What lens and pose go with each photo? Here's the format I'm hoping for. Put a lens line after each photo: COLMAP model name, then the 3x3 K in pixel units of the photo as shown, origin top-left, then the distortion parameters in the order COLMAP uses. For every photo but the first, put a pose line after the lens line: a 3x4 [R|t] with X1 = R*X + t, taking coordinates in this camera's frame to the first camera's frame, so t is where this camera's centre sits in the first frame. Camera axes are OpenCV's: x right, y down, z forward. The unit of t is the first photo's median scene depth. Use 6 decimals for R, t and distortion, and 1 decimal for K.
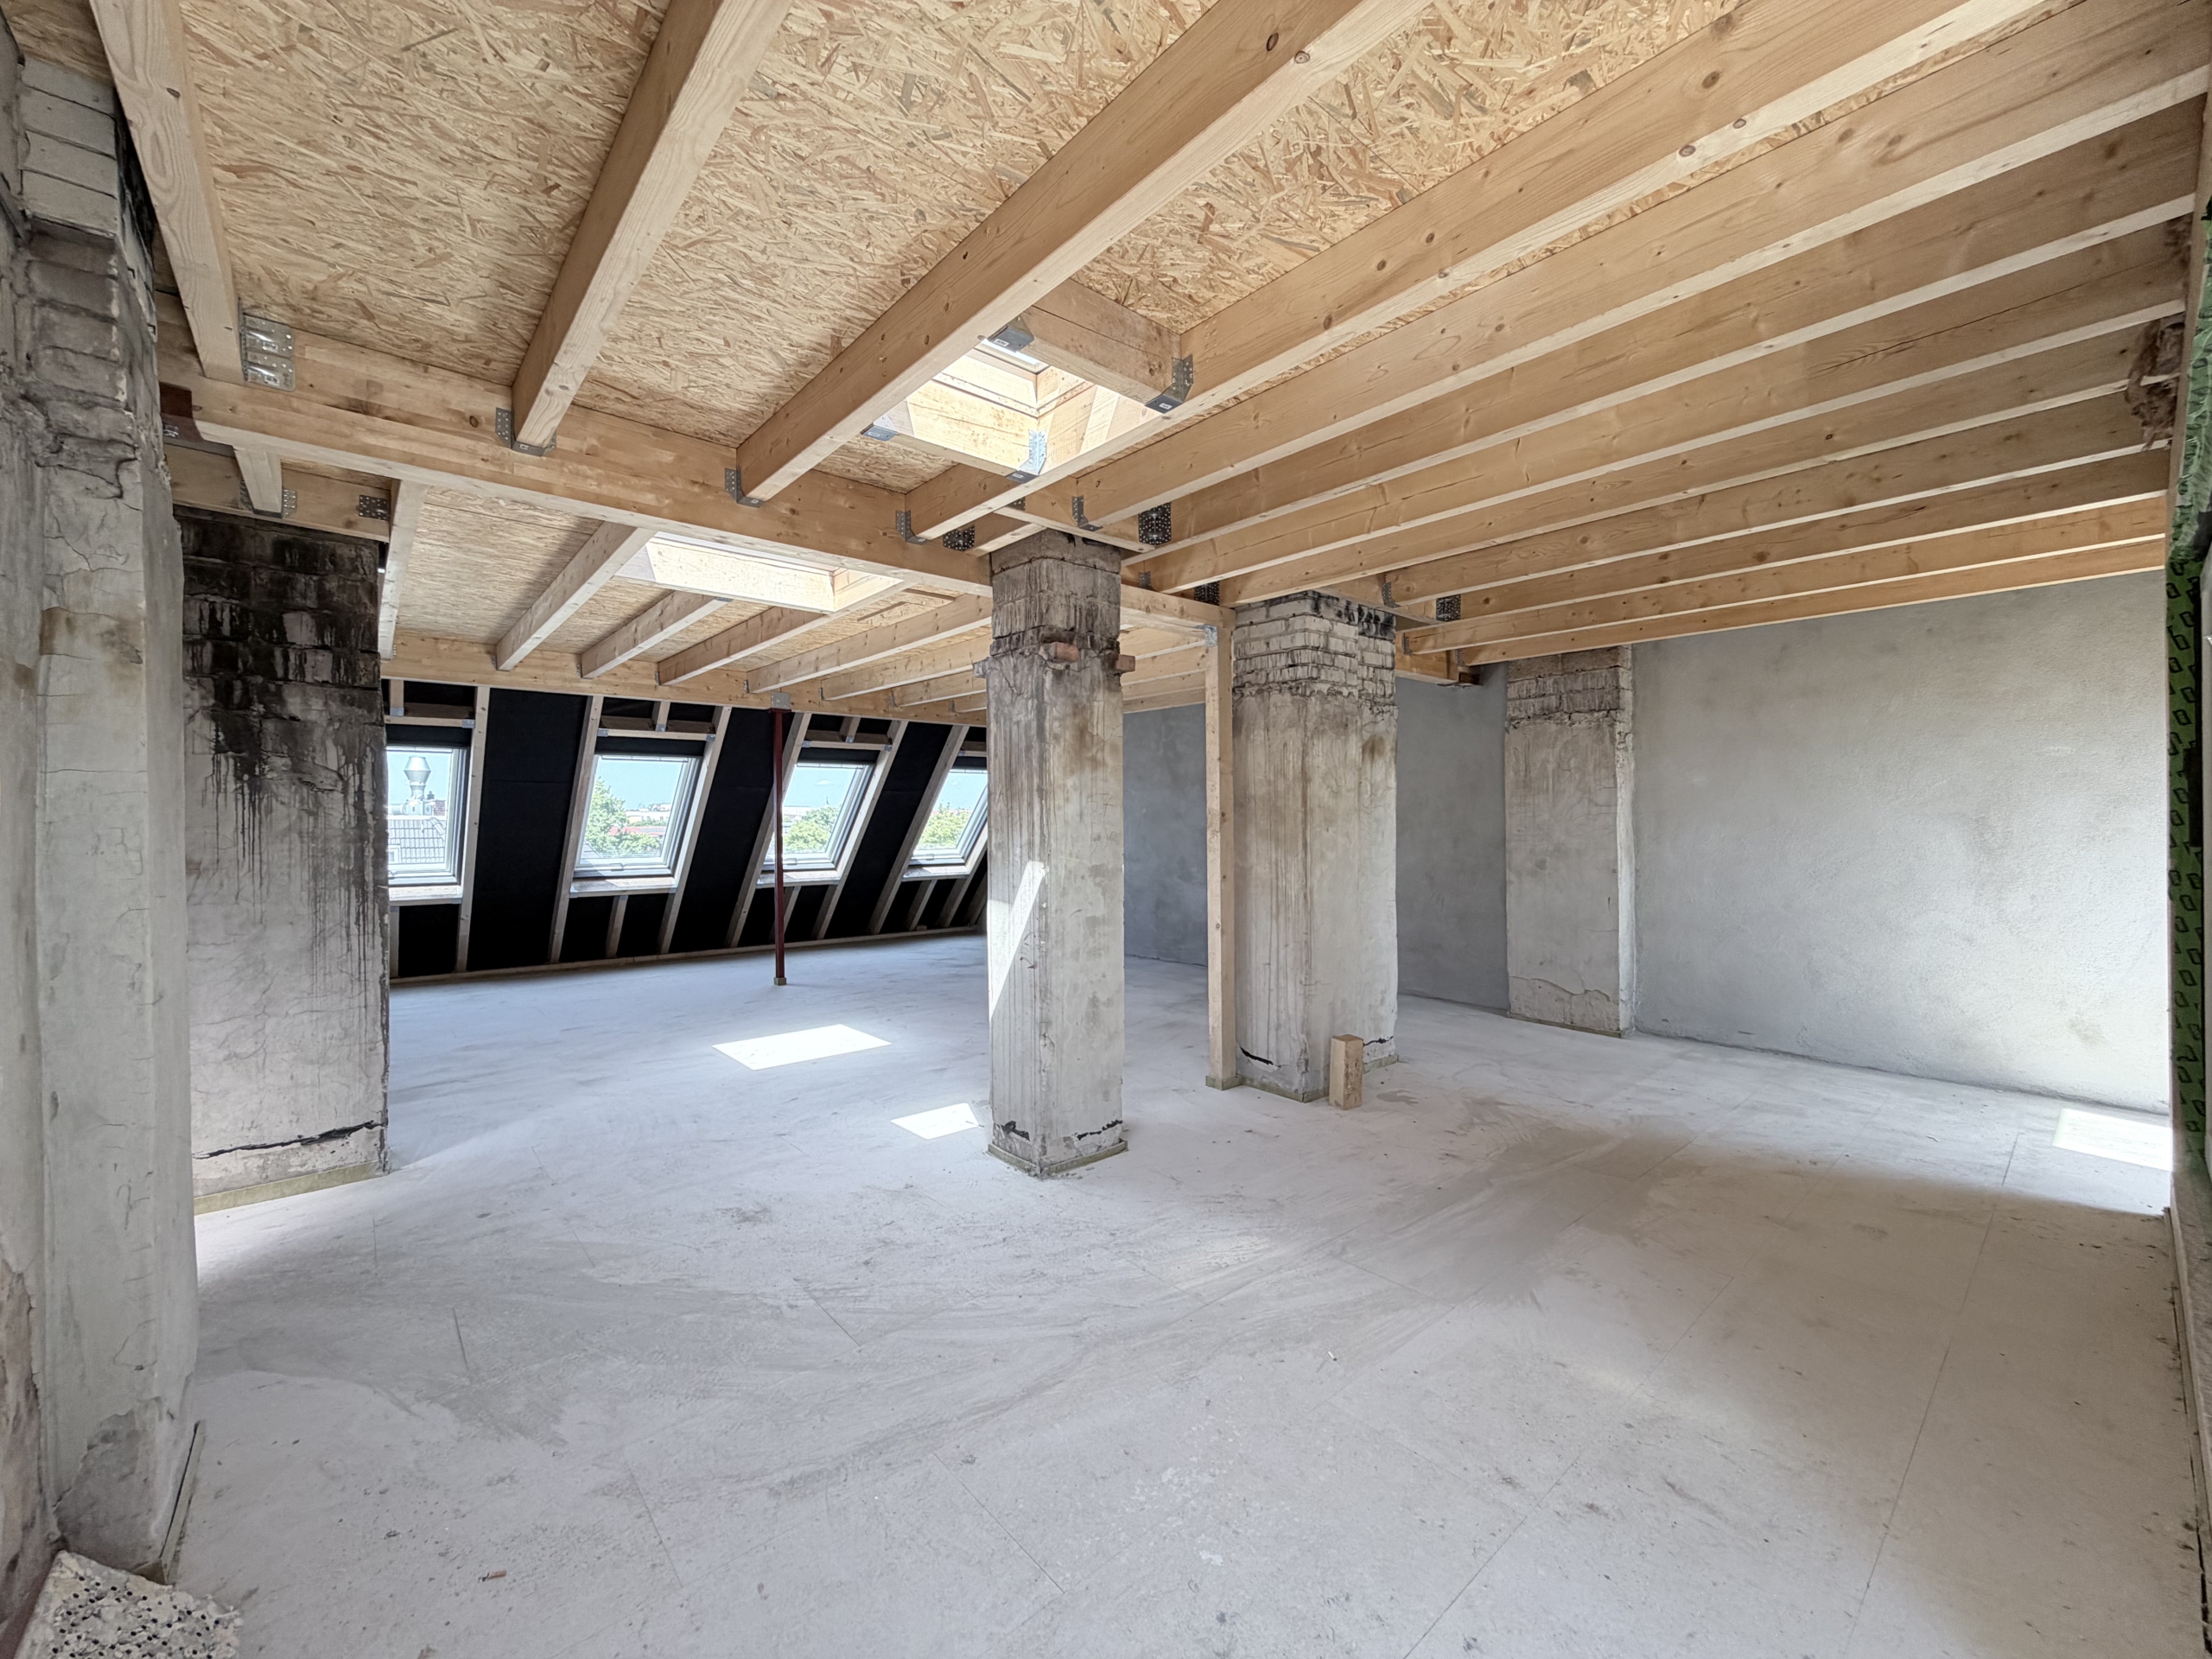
lens RADIAL K [[878.7, 0, 1103.5], [0, 878.7, 827.1], [0, 0, 1]] dist [0.000354, -0.000254]
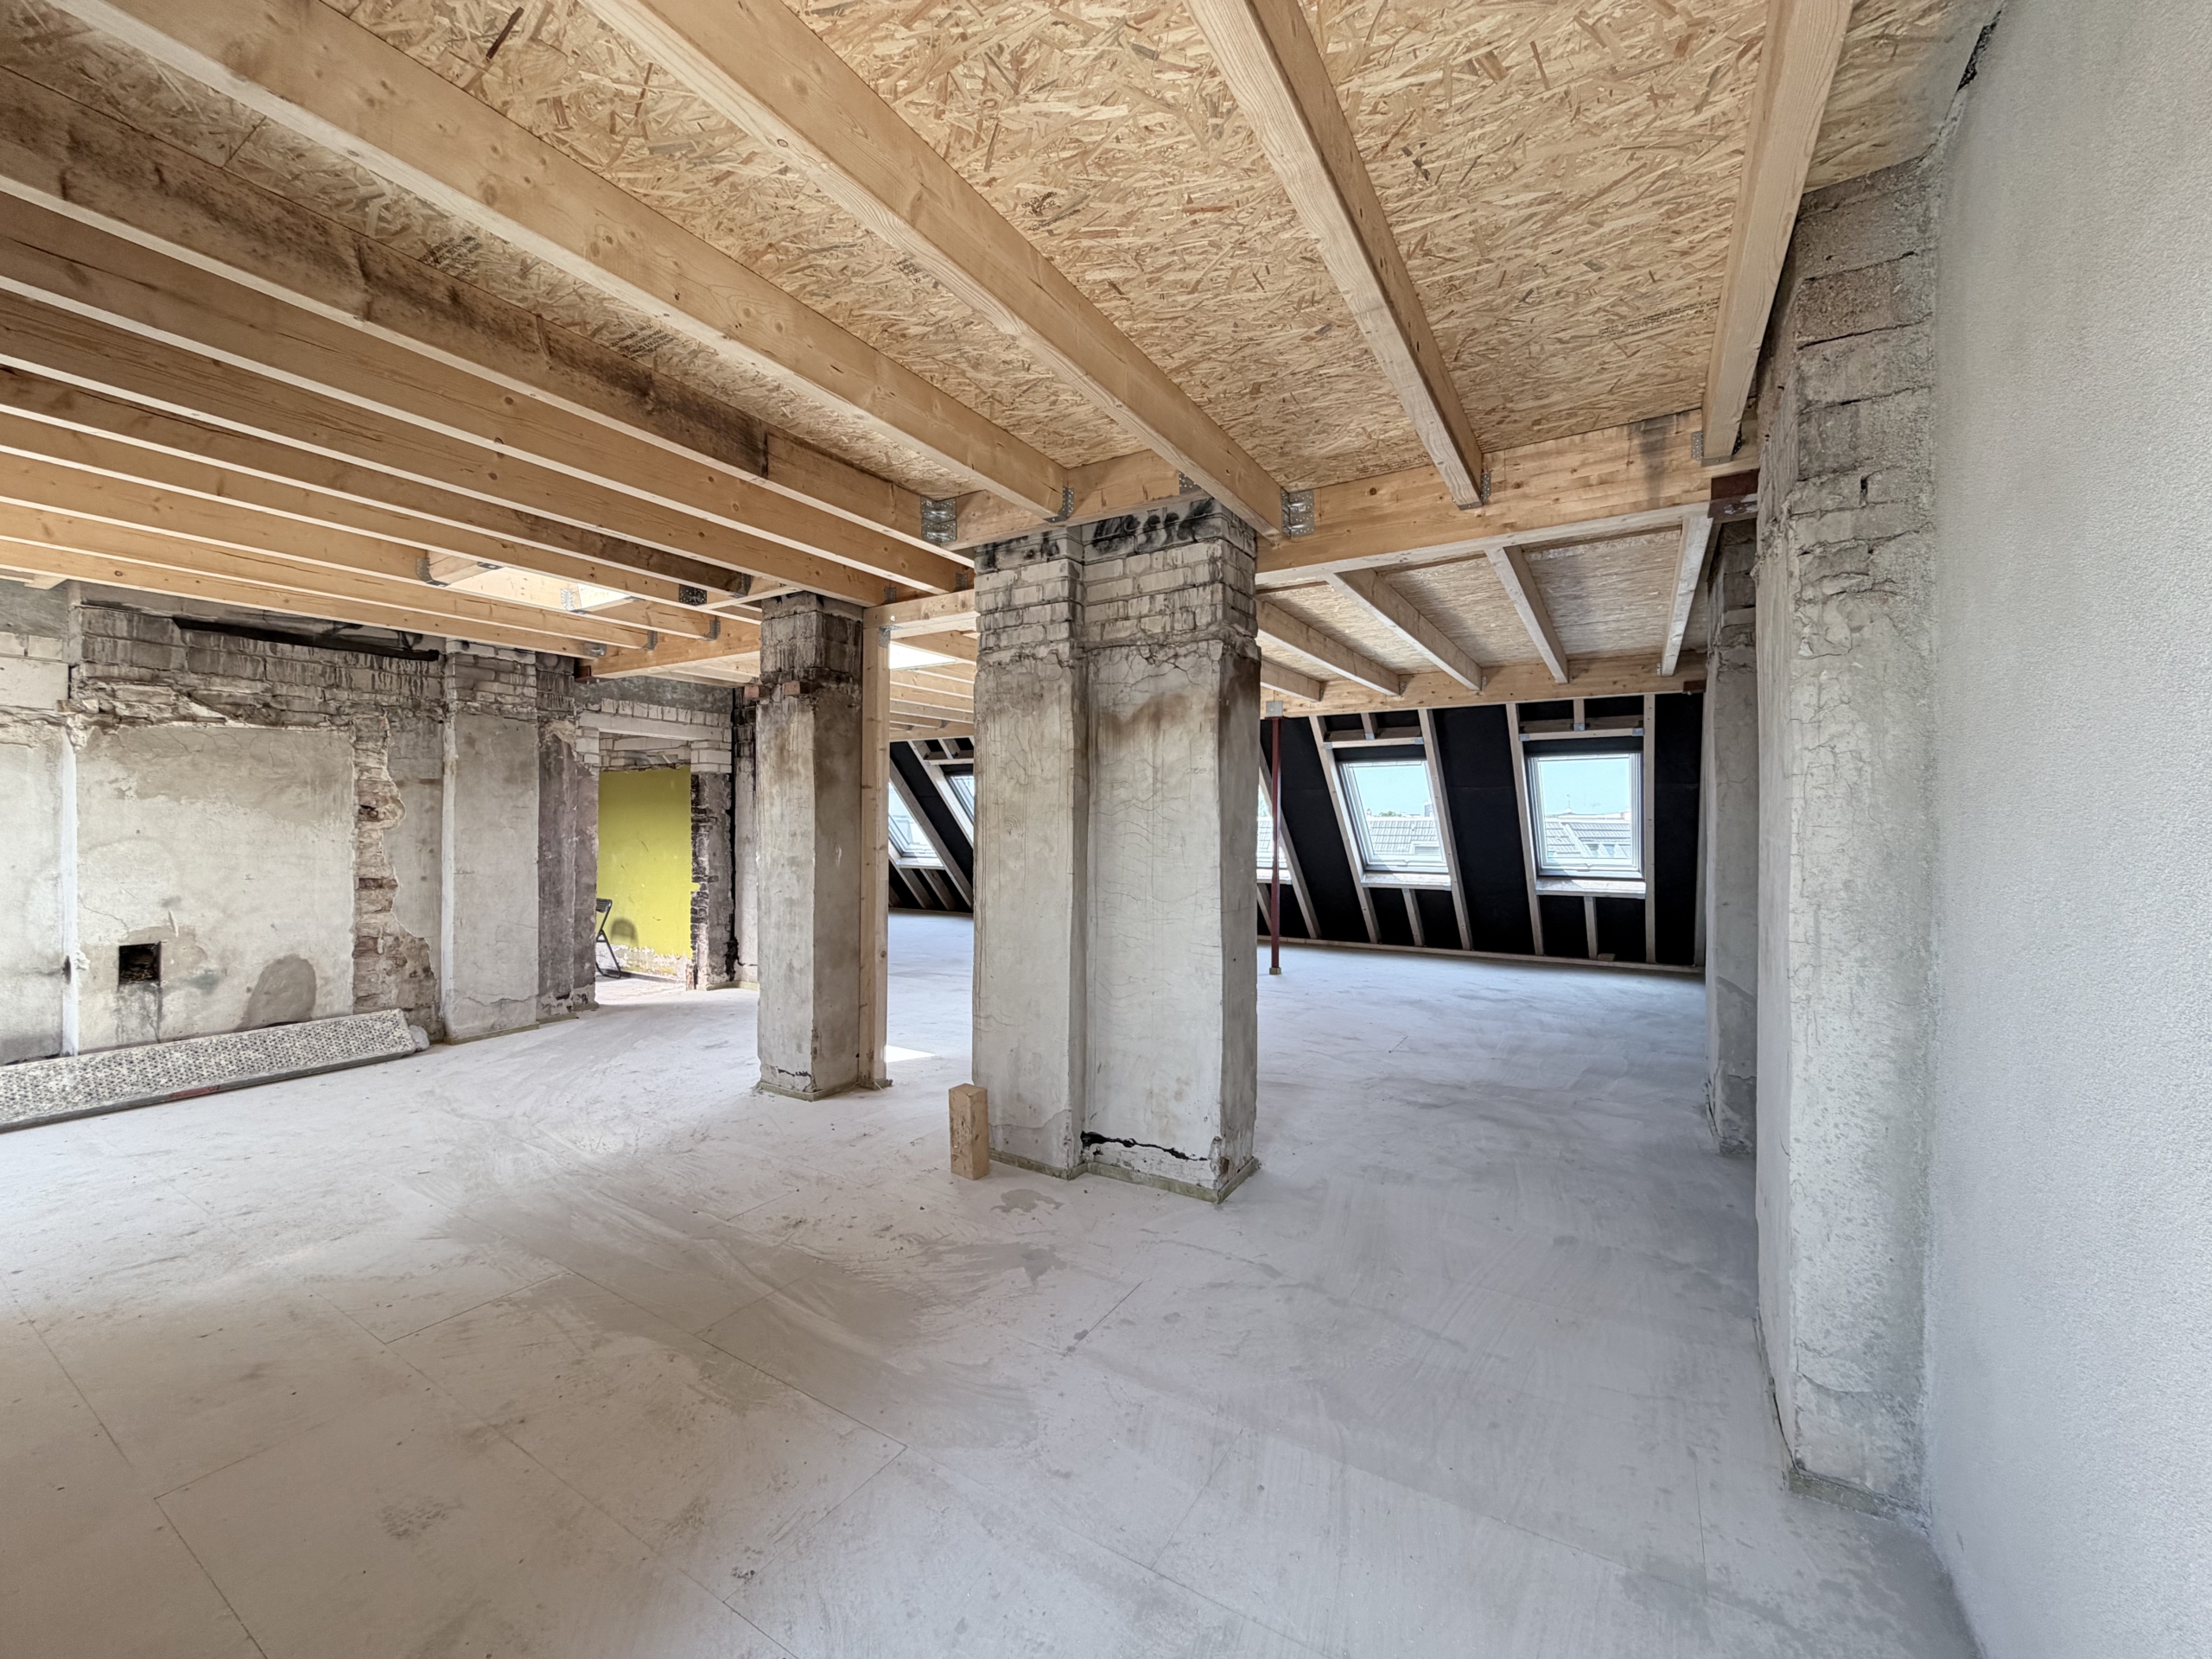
lens RADIAL K [[878.7, 0, 1101.0], [0, 878.7, 828.3], [0, 0, 1]] dist [0.000354, -0.000254]
pose [[0.304524, 0.008120, -0.952470, 1.166144], [-0.008492, 0.999947, 0.005809, -0.006337], [0.952467, 0.006320, 0.304576, 0.933686]]
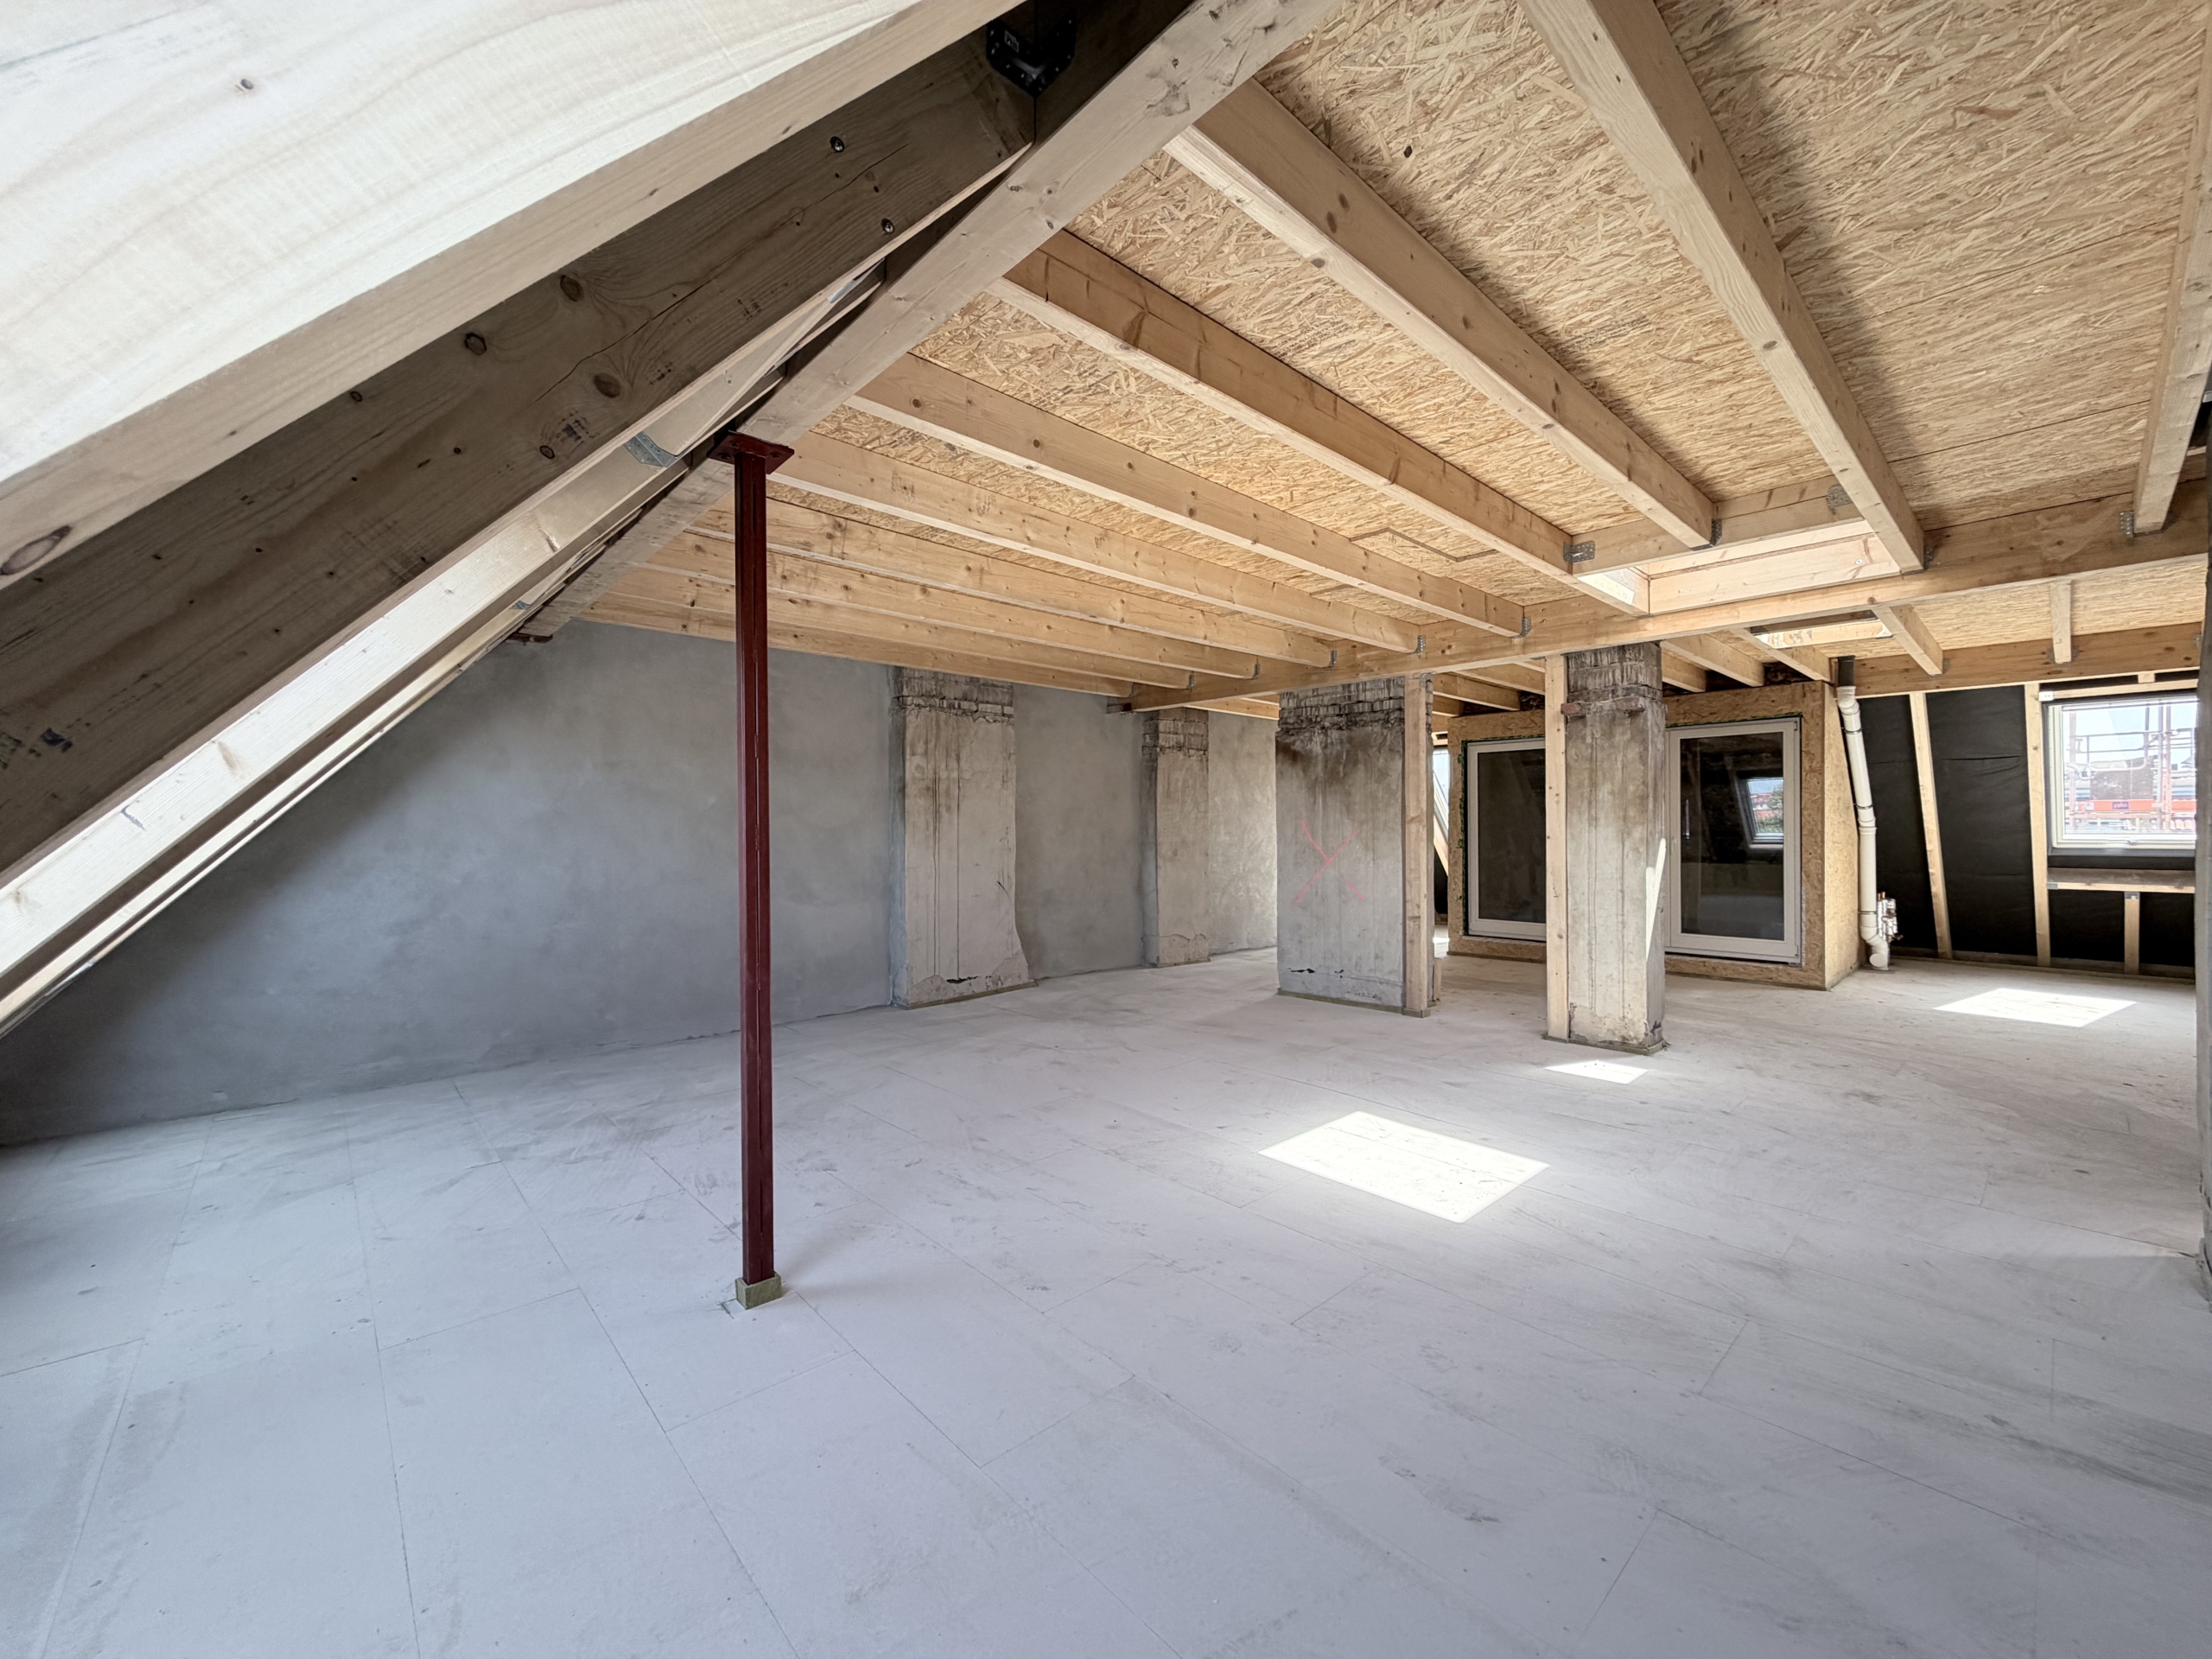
lens RADIAL K [[878.7, 0, 1100.3], [0, 878.7, 827.4], [0, 0, 1]] dist [0.000354, -0.000254]
pose [[-0.021669, 0.005961, 0.999747, -1.381483], [0.005454, 0.999968, -0.005844, 0.014499], [-0.999750, 0.005326, -0.021701, 1.747137]]
